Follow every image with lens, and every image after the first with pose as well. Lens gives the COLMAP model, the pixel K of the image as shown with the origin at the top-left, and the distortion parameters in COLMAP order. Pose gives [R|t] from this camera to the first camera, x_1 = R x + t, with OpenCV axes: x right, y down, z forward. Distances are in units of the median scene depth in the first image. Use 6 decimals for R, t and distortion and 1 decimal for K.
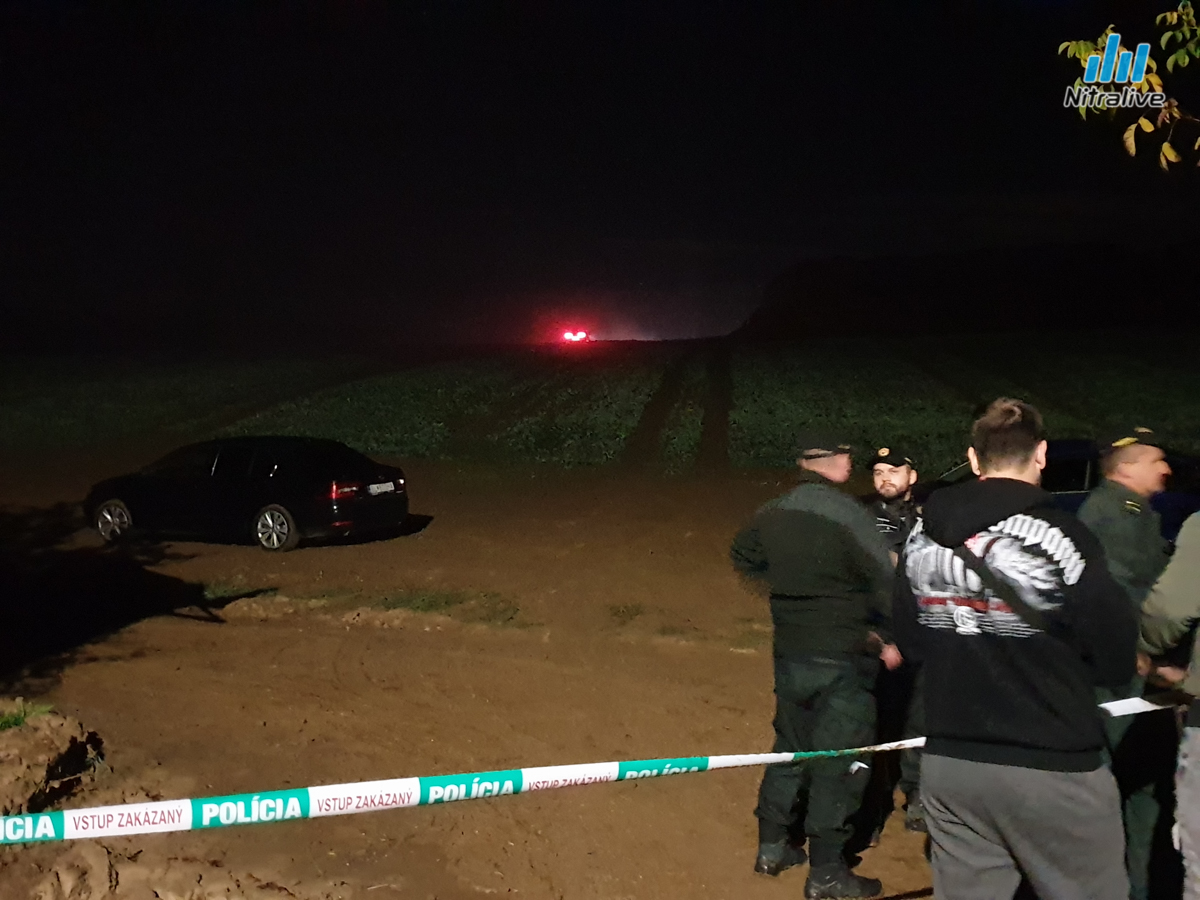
lens RADIAL K [[1344.6, 0, 671.6], [0, 1344.6, 450.3], [0, 0, 1]] dist [0.000595, 0.000000]
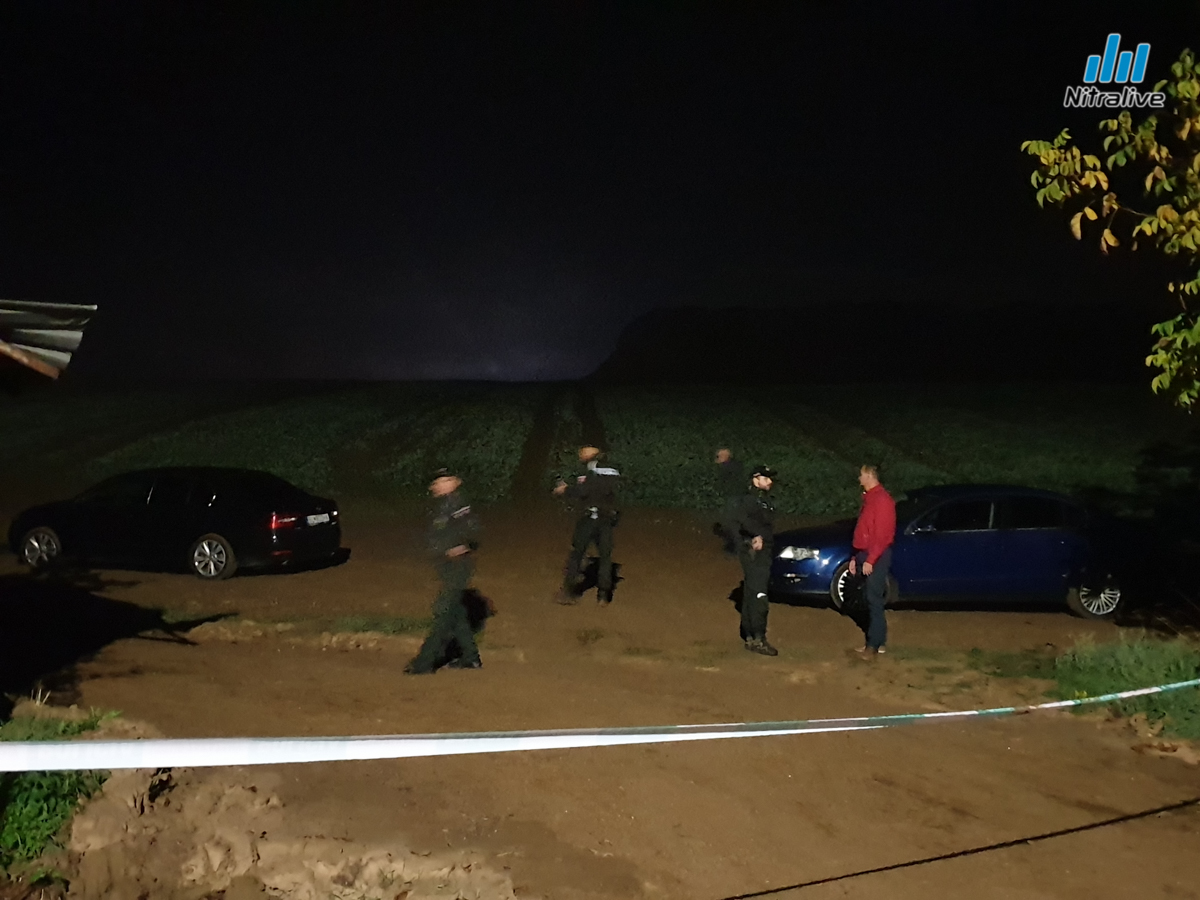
lens RADIAL K [[1344.6, 0, 666.5], [0, 1344.6, 458.3], [0, 0, 1]] dist [0.000595, 0.000000]
pose [[0.992402, 0.019740, 0.121440, -0.098900], [-0.016636, 0.999510, -0.026522, 0.005734], [-0.121904, 0.024301, 0.992244, -0.074318]]
